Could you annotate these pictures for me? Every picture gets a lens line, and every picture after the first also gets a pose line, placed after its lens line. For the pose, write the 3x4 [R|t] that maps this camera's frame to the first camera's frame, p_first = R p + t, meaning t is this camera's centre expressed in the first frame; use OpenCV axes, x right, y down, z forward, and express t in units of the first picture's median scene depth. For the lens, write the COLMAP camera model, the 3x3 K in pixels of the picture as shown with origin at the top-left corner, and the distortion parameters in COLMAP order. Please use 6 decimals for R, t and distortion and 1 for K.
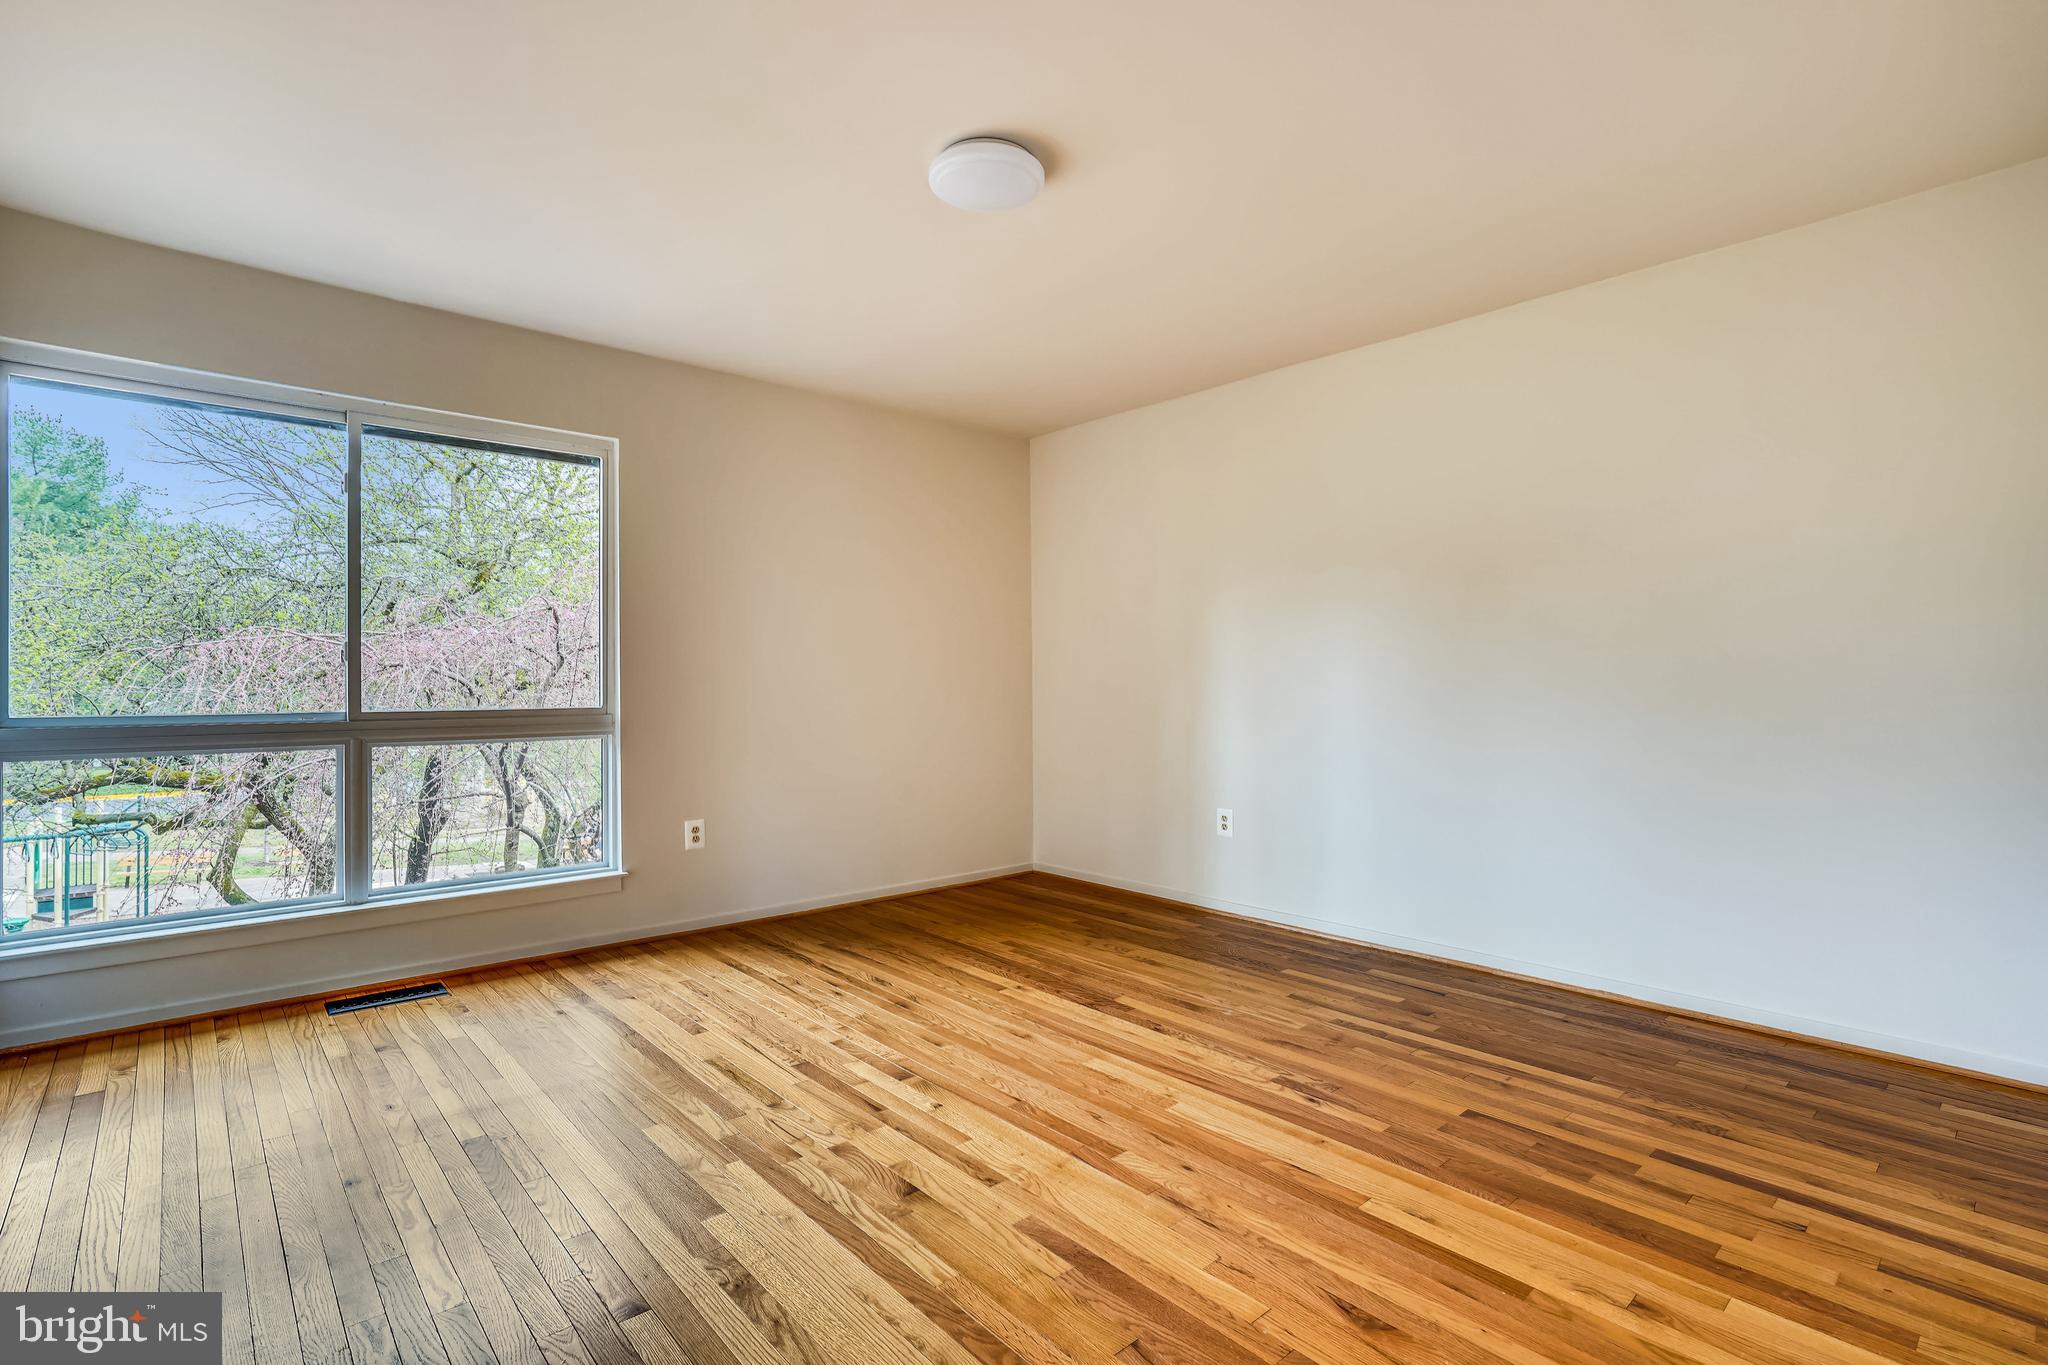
lens RADIAL K [[939.1, 0, 1024.0], [0, 939.1, 682.5], [0, 0, 1]] dist [-0.036710, 0.020019]
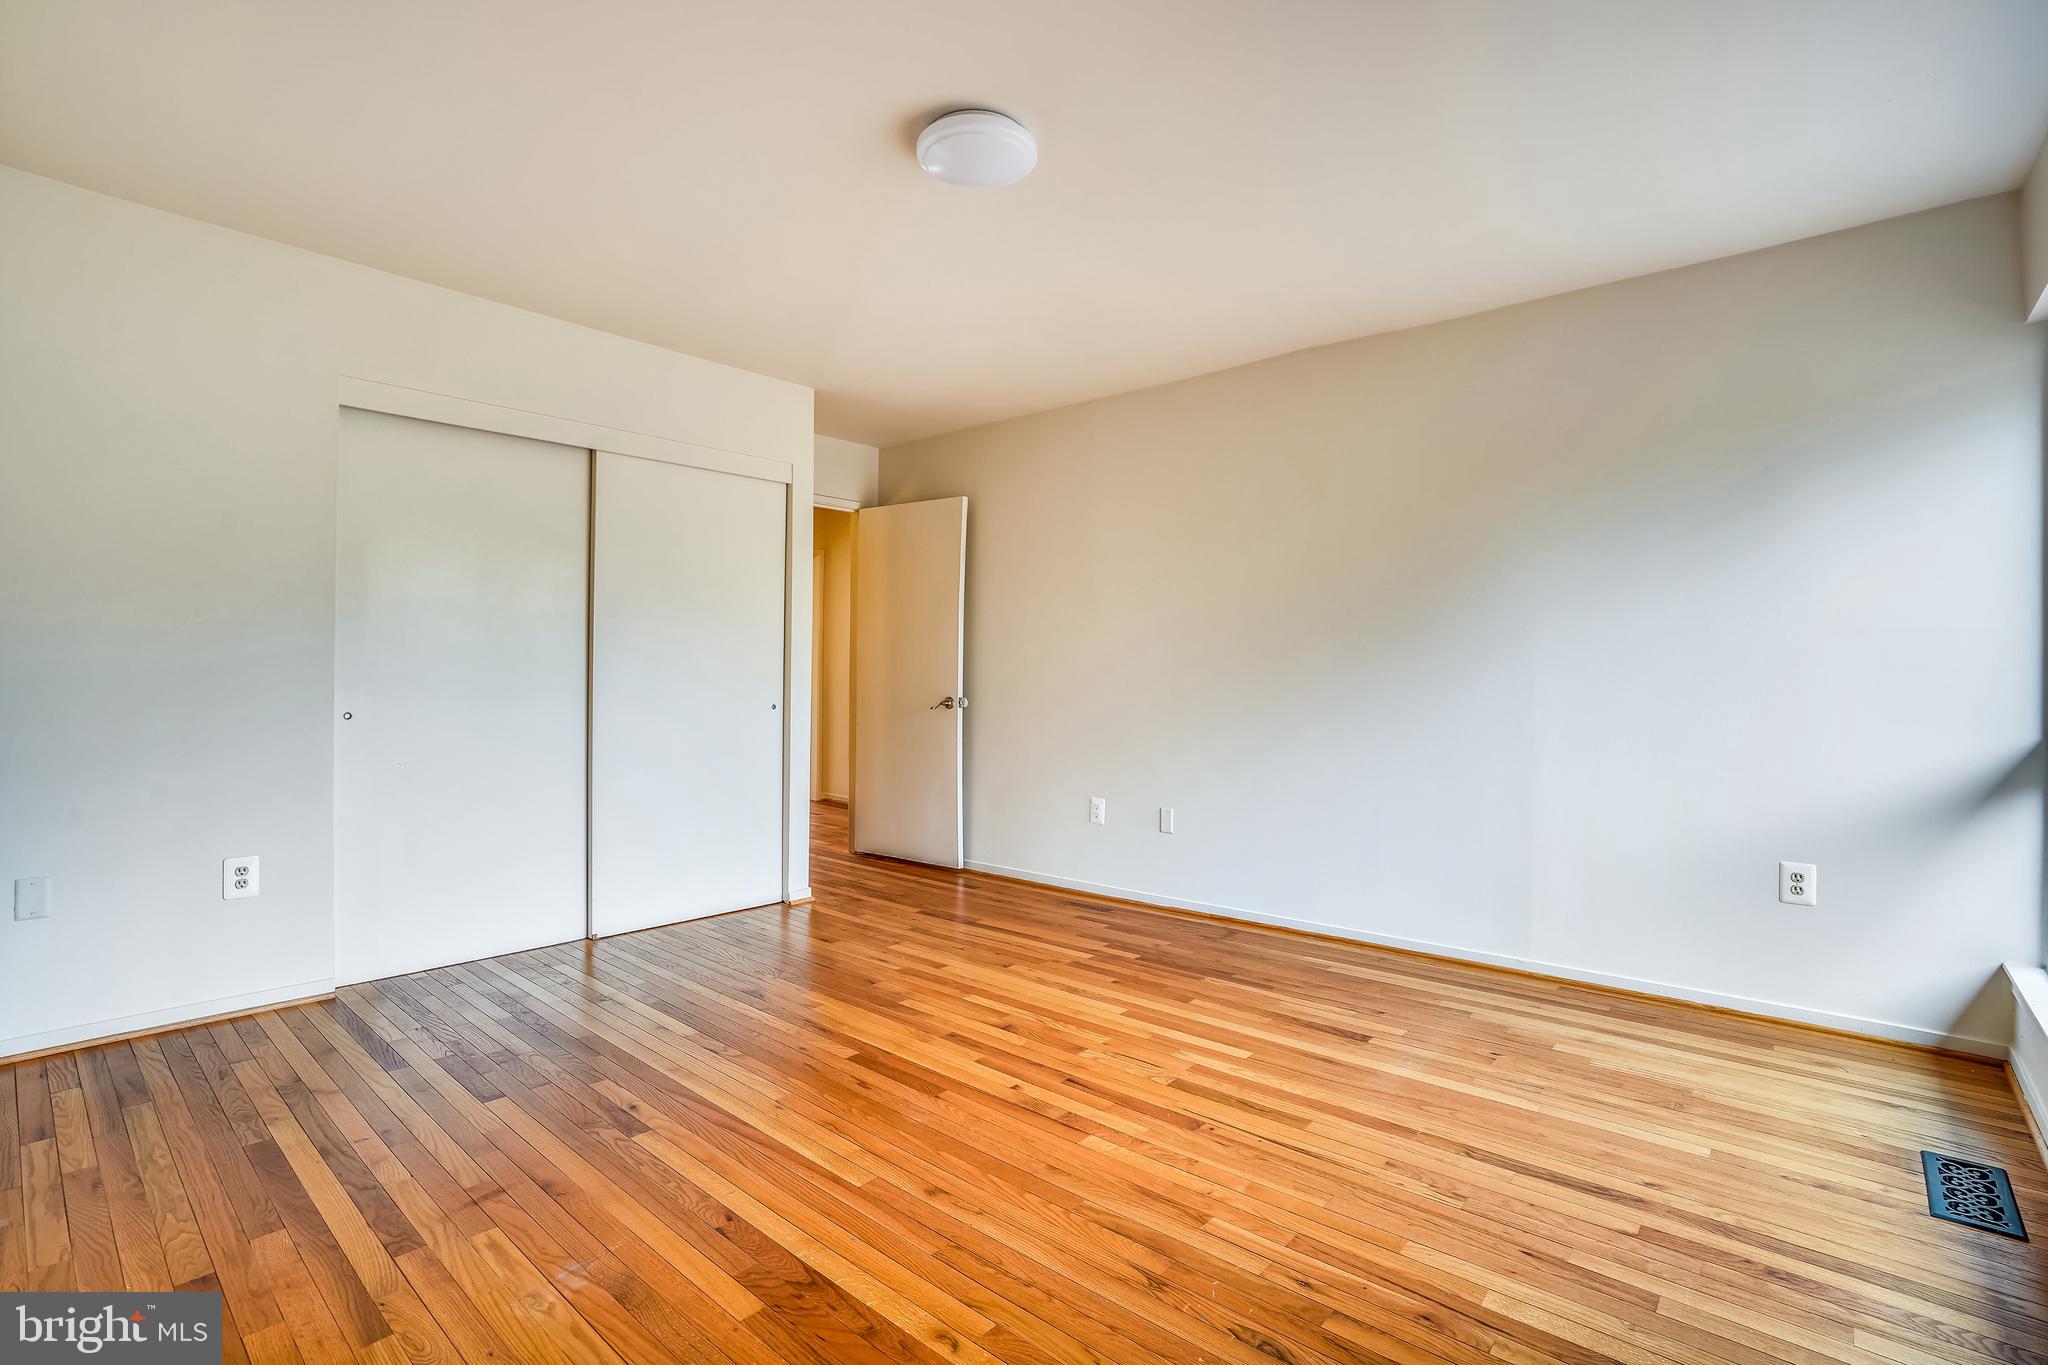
lens RADIAL K [[939.1, 0, 1024.0], [0, 939.1, 682.5], [0, 0, 1]] dist [-0.036710, 0.020019]
pose [[-0.992692, -0.002984, -0.120637, 0.022339], [-0.003936, 0.999963, 0.007652, -0.001386], [0.120609, 0.008071, -0.992667, 1.911897]]
